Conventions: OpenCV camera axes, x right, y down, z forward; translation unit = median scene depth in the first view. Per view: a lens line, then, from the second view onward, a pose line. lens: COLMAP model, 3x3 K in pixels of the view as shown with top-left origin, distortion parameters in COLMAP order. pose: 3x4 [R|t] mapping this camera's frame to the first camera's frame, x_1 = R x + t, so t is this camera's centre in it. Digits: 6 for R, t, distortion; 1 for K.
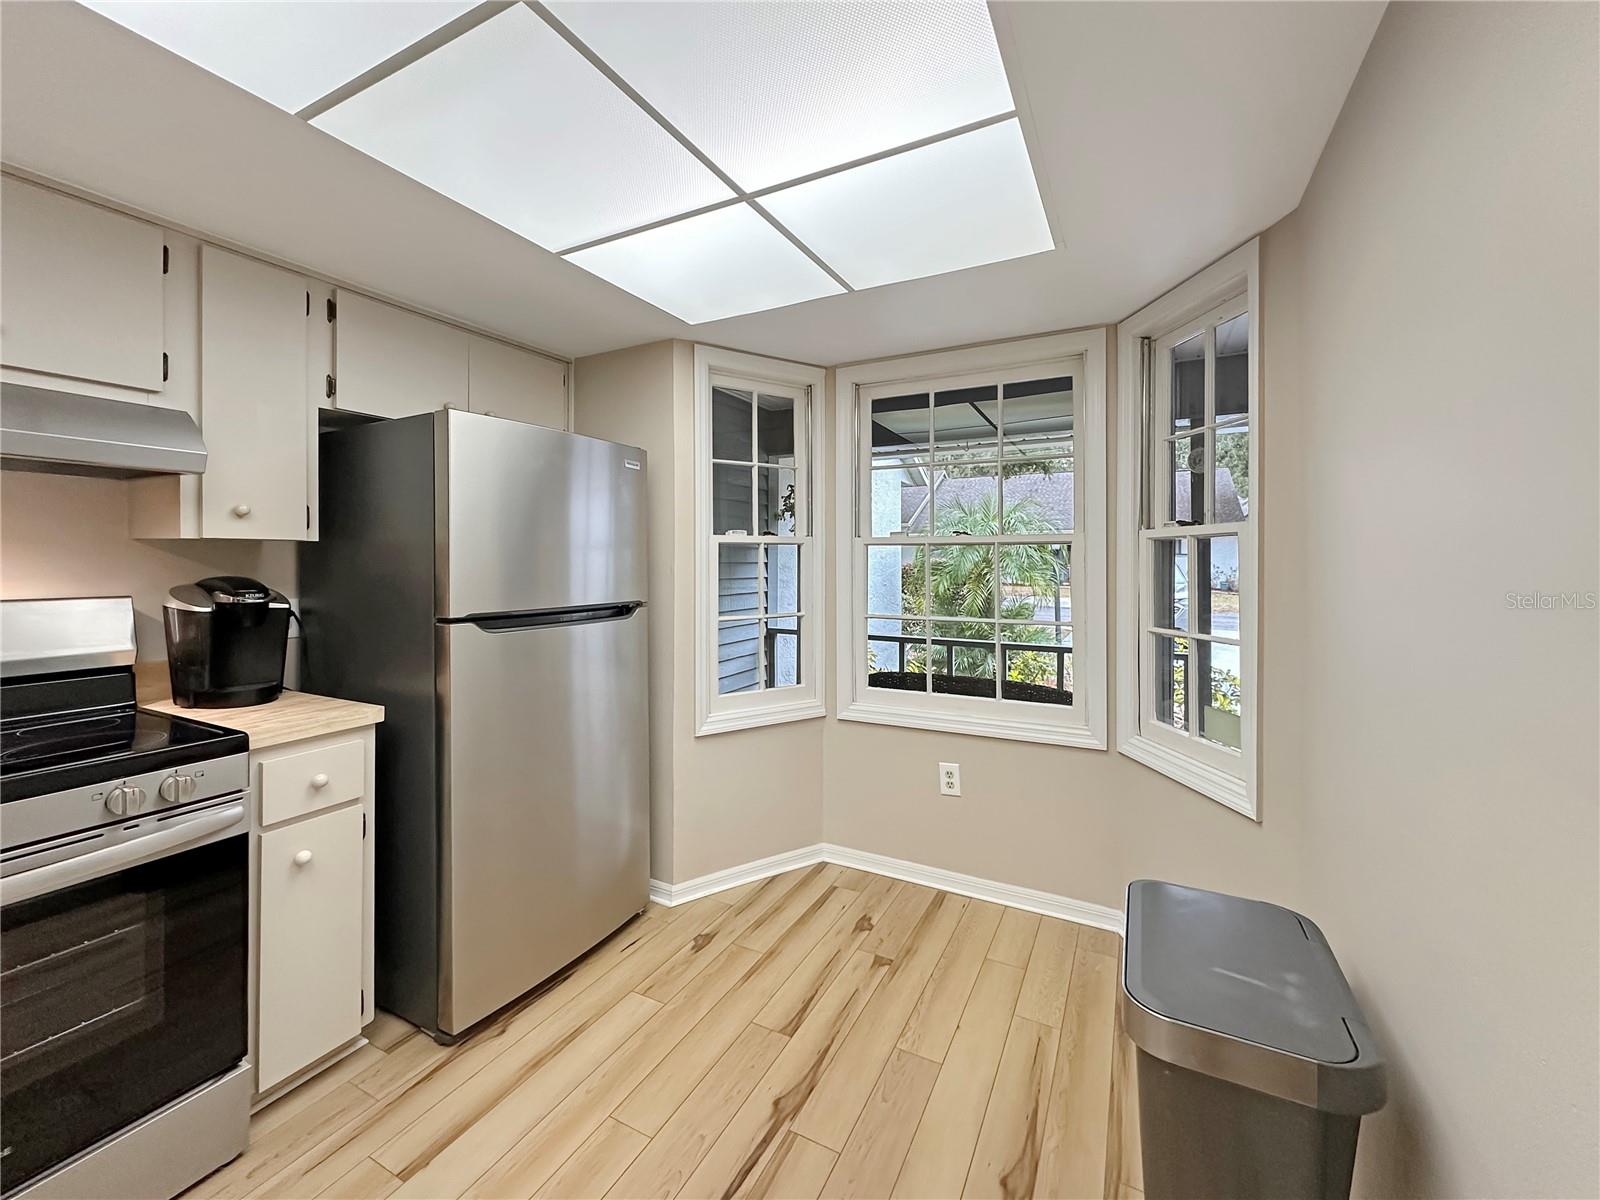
lens RADIAL K [[637.2, 0, 802.8], [0, 637.2, 564.5], [0, 0, 1]] dist [0.003679, -0.000231]
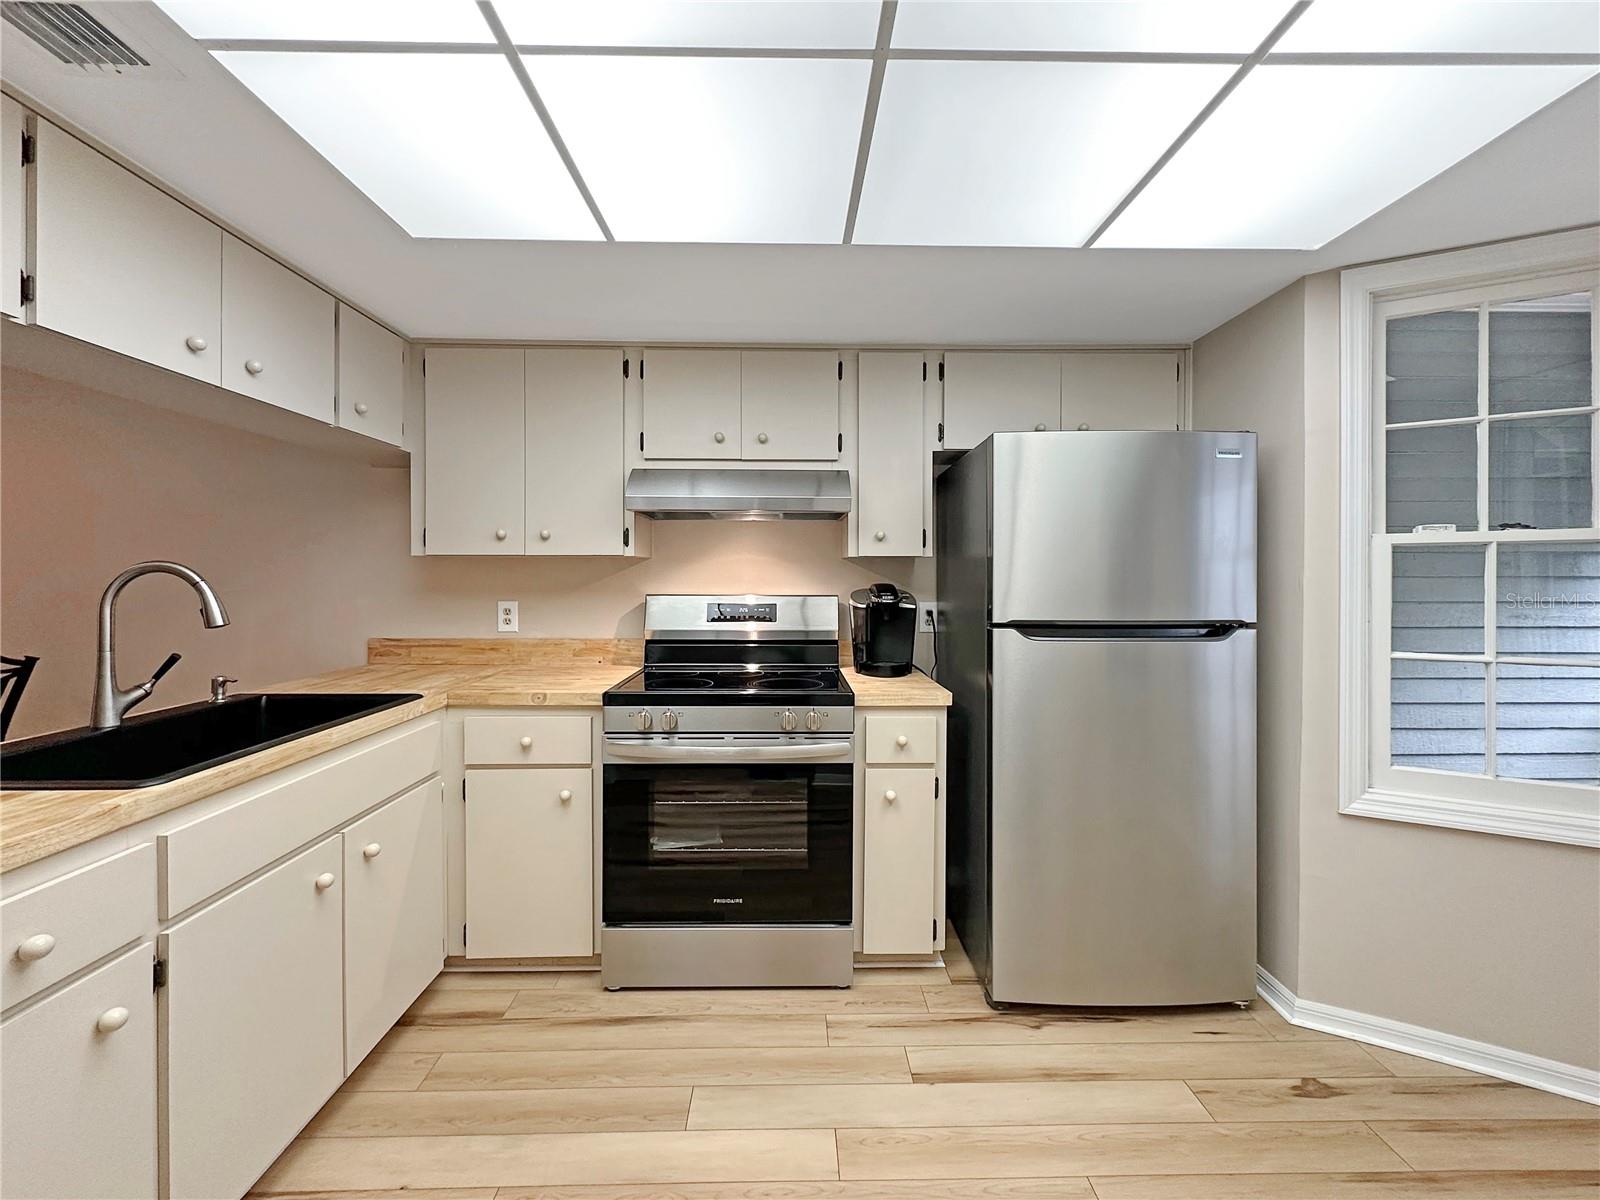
lens RADIAL K [[637.2, 0, 806.9], [0, 637.2, 583.9], [0, 0, 1]] dist [0.003679, -0.000231]
pose [[0.501317, 0.011284, -0.865190, 0.218295], [-0.005323, 0.999936, 0.009958, 0.006770], [0.865247, -0.000387, 0.501345, 0.153522]]
